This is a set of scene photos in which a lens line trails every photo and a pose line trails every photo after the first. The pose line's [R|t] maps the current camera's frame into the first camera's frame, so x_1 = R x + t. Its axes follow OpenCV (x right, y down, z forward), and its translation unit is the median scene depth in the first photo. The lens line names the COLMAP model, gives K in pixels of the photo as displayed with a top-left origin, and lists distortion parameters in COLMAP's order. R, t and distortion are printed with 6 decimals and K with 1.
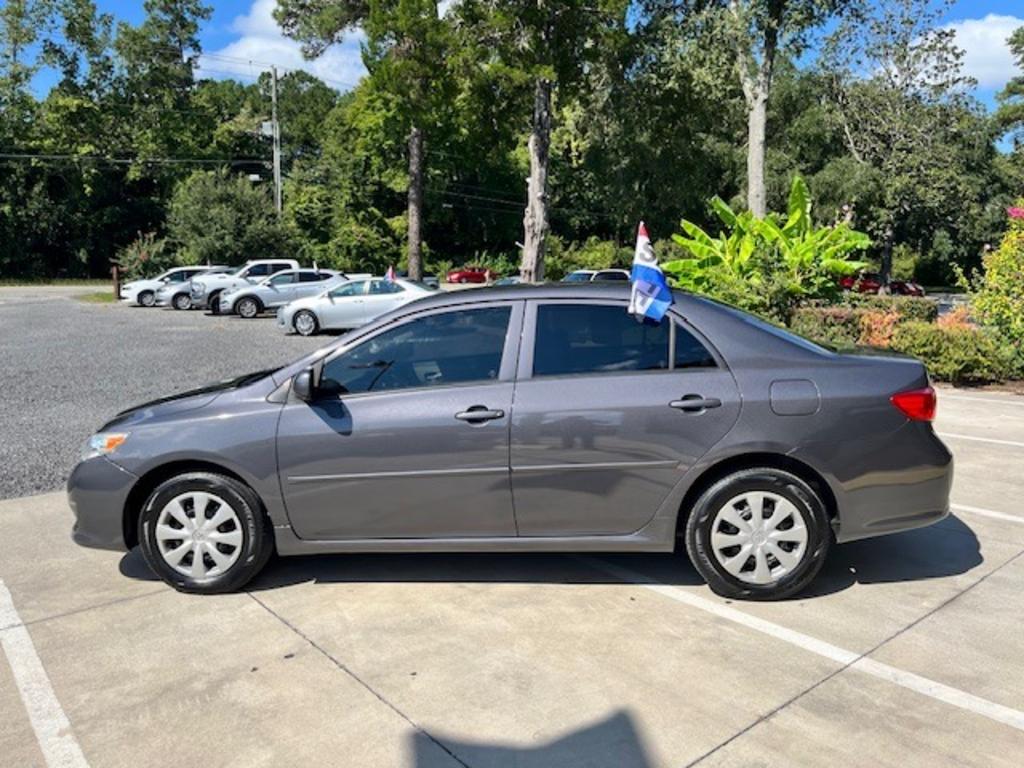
lens RADIAL K [[783.1, 0, 518.2], [0, 783.1, 388.9], [0, 0, 1]] dist [0.068330, -0.095496]
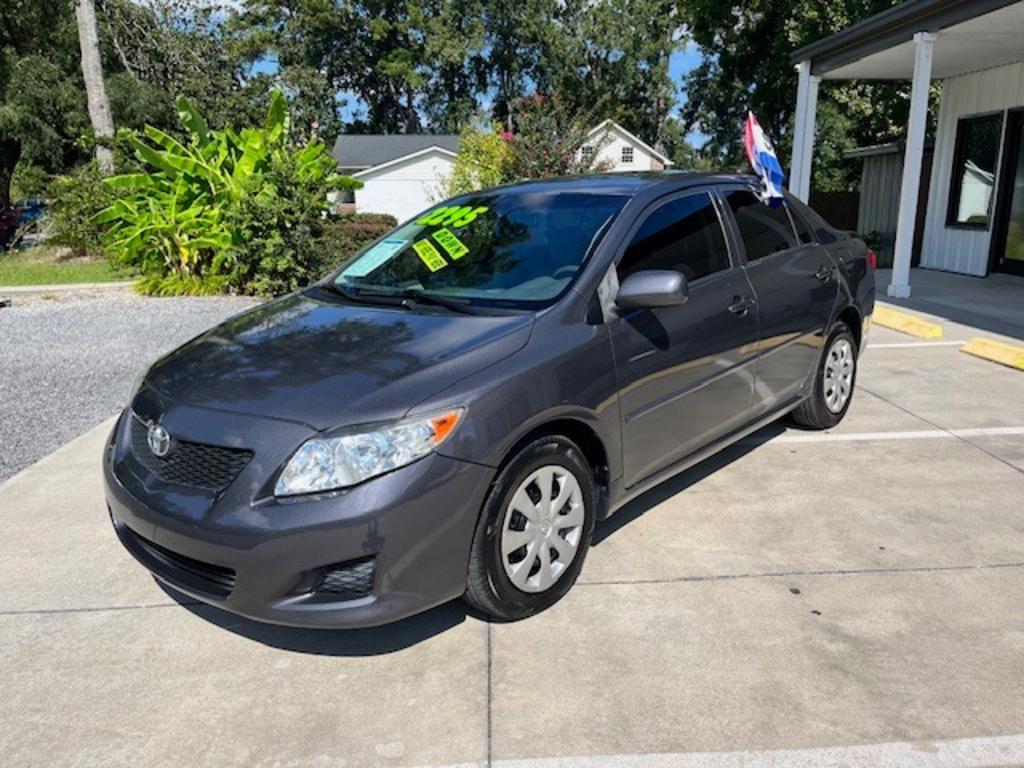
lens RADIAL K [[783.1, 0, 518.2], [0, 783.1, 388.9], [0, 0, 1]] dist [0.068330, -0.095496]
pose [[0.611538, -0.196184, 0.766507, -0.265031], [0.131233, 0.980504, 0.146254, -0.010743], [-0.780256, 0.011152, 0.625361, 0.168115]]
